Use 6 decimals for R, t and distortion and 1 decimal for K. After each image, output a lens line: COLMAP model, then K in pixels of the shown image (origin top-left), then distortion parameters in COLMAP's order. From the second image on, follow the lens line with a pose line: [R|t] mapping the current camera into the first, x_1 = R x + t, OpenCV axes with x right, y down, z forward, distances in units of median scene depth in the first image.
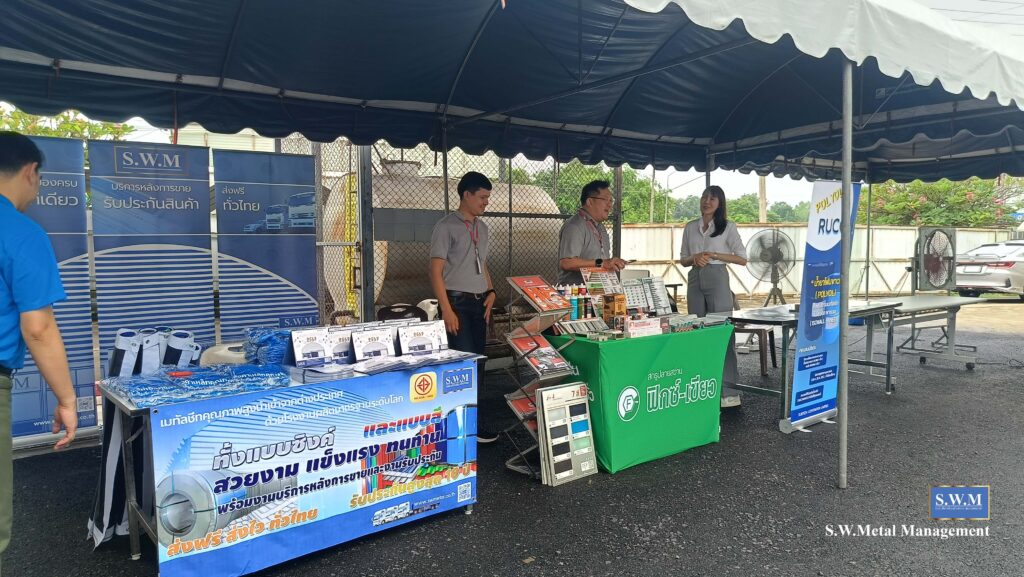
lens RADIAL K [[720.0, 0, 517.1], [0, 720.0, 294.9], [0, 0, 1]] dist [0.066840, -0.086960]
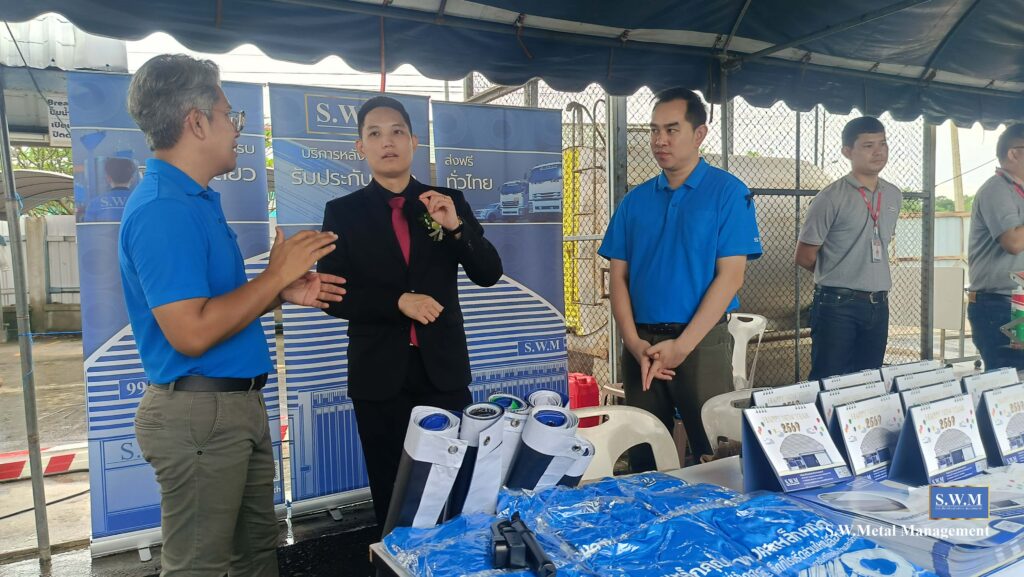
lens RADIAL K [[745.5, 0, 535.1], [0, 745.5, 290.3], [0, 0, 1]] dist [0.069441, -0.093302]
pose [[0.988772, -0.010085, -0.149094, -0.216353], [0.007735, 0.999837, -0.016333, -0.006186], [0.149234, 0.014996, 0.988688, 0.308134]]
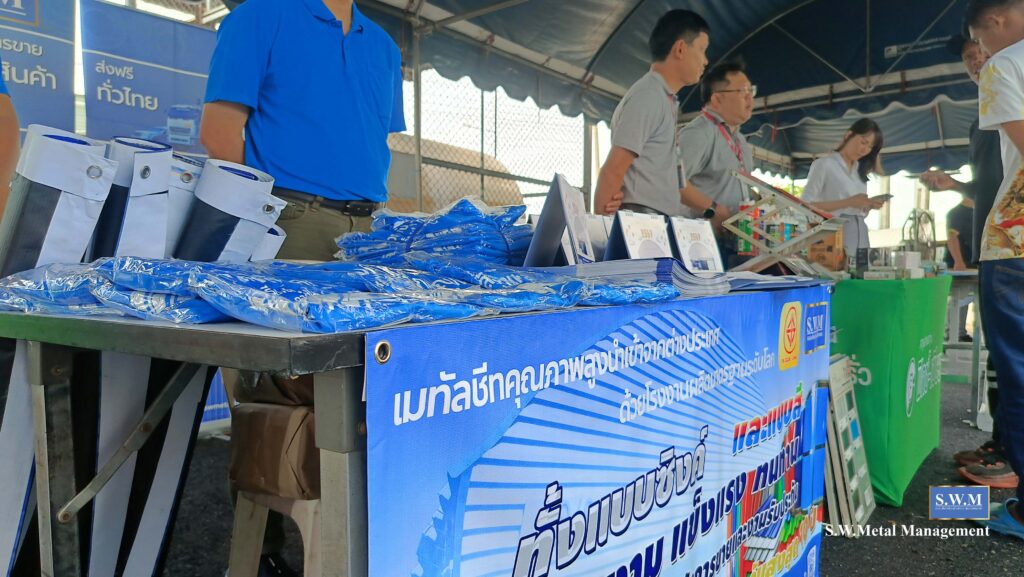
lens RADIAL K [[724.3, 0, 520.2], [0, 724.3, 298.0], [0, 0, 1]] dist [0.114861, -0.166305]
pose [[0.968141, 0.000902, 0.250403, -0.224317], [0.007414, 0.999452, -0.032266, 0.066584], [-0.250295, 0.033095, 0.967604, 0.344629]]
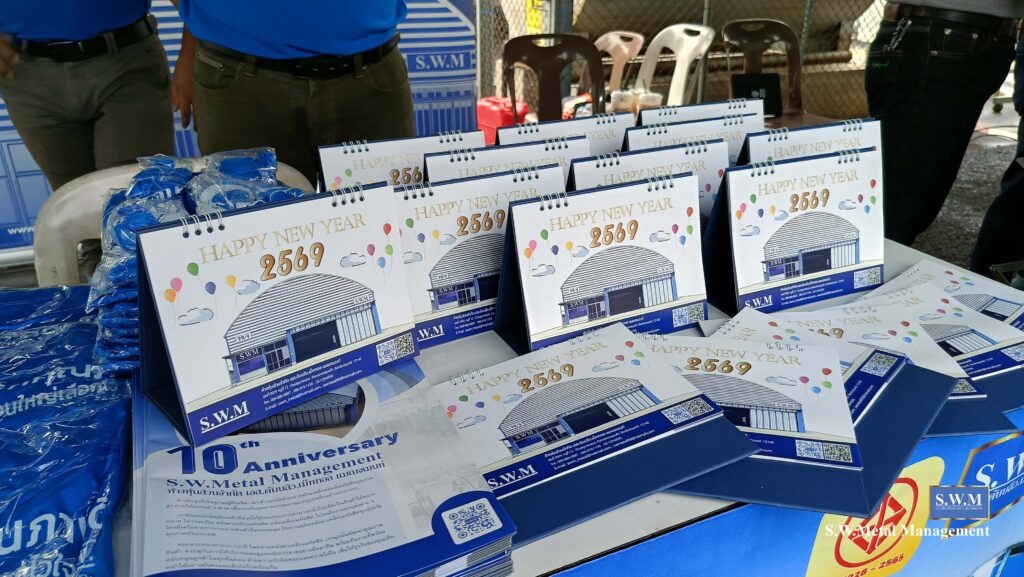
lens RADIAL K [[745.0, 0, 525.2], [0, 745.0, 298.0], [0, 0, 1]] dist [0.077834, -0.108935]
pose [[0.971121, 0.108679, -0.212398, -0.103253], [-0.027972, 0.935953, 0.351013, 0.002522], [0.236942, -0.334934, 0.911963, 0.461373]]
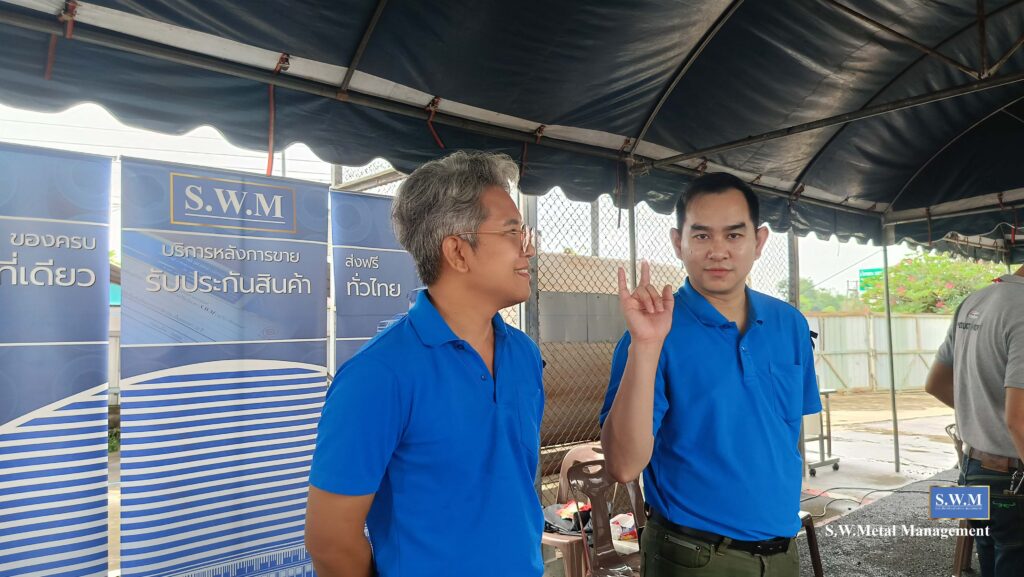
lens RADIAL K [[738.0, 0, 531.8], [0, 738.0, 291.0], [0, 0, 1]] dist [0.086700, -0.099437]
pose [[0.995320, -0.005697, 0.096462, -0.319603], [0.018149, 0.991517, -0.128708, -0.043653], [-0.094910, 0.129856, 0.986980, 0.421923]]
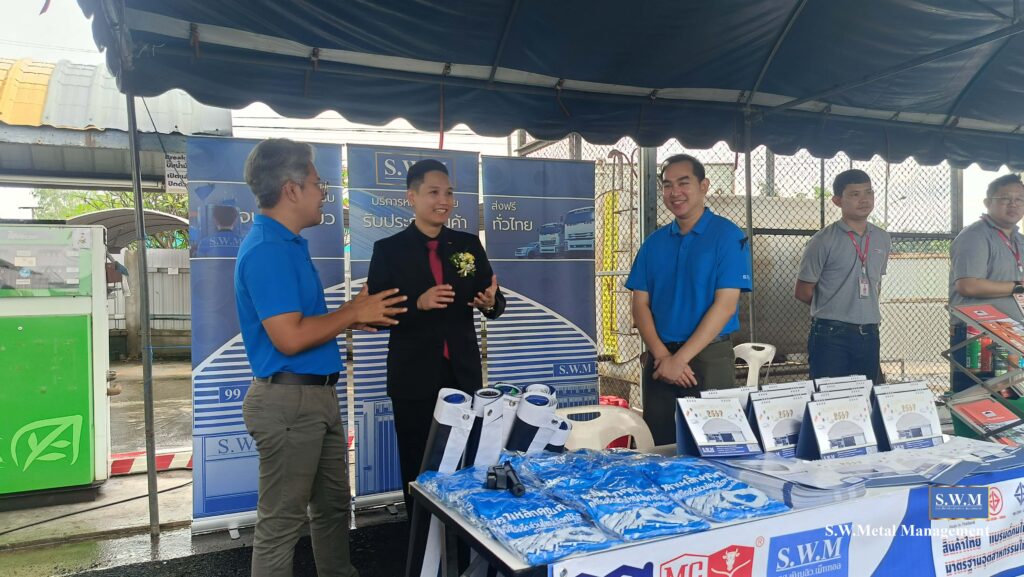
lens RADIAL K [[738.0, 0, 531.8], [0, 738.0, 291.0], [0, 0, 1]] dist [0.086700, -0.099437]
pose [[0.972682, -0.006531, -0.232052, -0.173911], [-0.007790, 0.998123, -0.060746, 0.001112], [0.232013, 0.060894, 0.970805, 0.220588]]
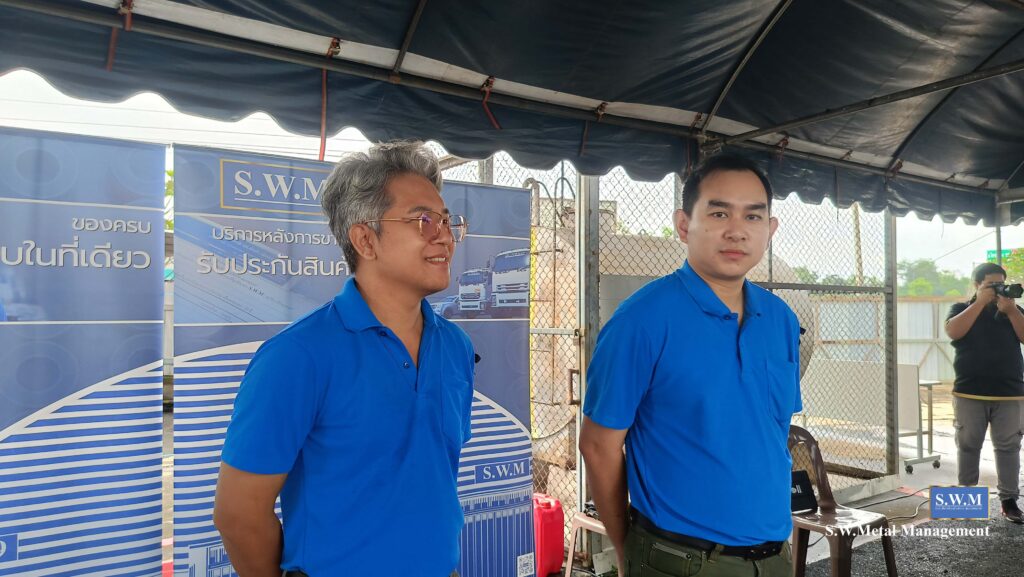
lens RADIAL K [[745.5, 0, 535.1], [0, 745.5, 290.3], [0, 0, 1]] dist [0.069441, -0.093302]
pose [[0.999410, 0.001892, -0.034305, -0.277954], [-0.005479, 0.994480, -0.104780, -0.046774], [0.033918, 0.104906, 0.993904, 0.428632]]
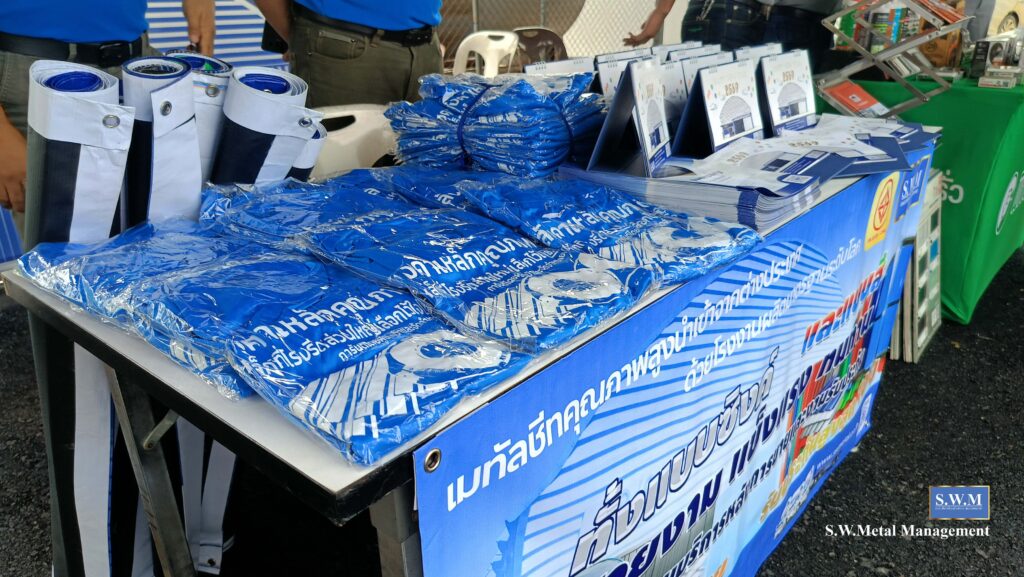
lens RADIAL K [[745.5, 0, 535.1], [0, 745.5, 290.3], [0, 0, 1]] dist [0.069441, -0.093302]
pose [[0.982657, -0.072432, 0.170698, -0.219882], [0.017607, 0.952841, 0.302960, 0.023303], [-0.184593, -0.294700, 0.937591, 0.357578]]
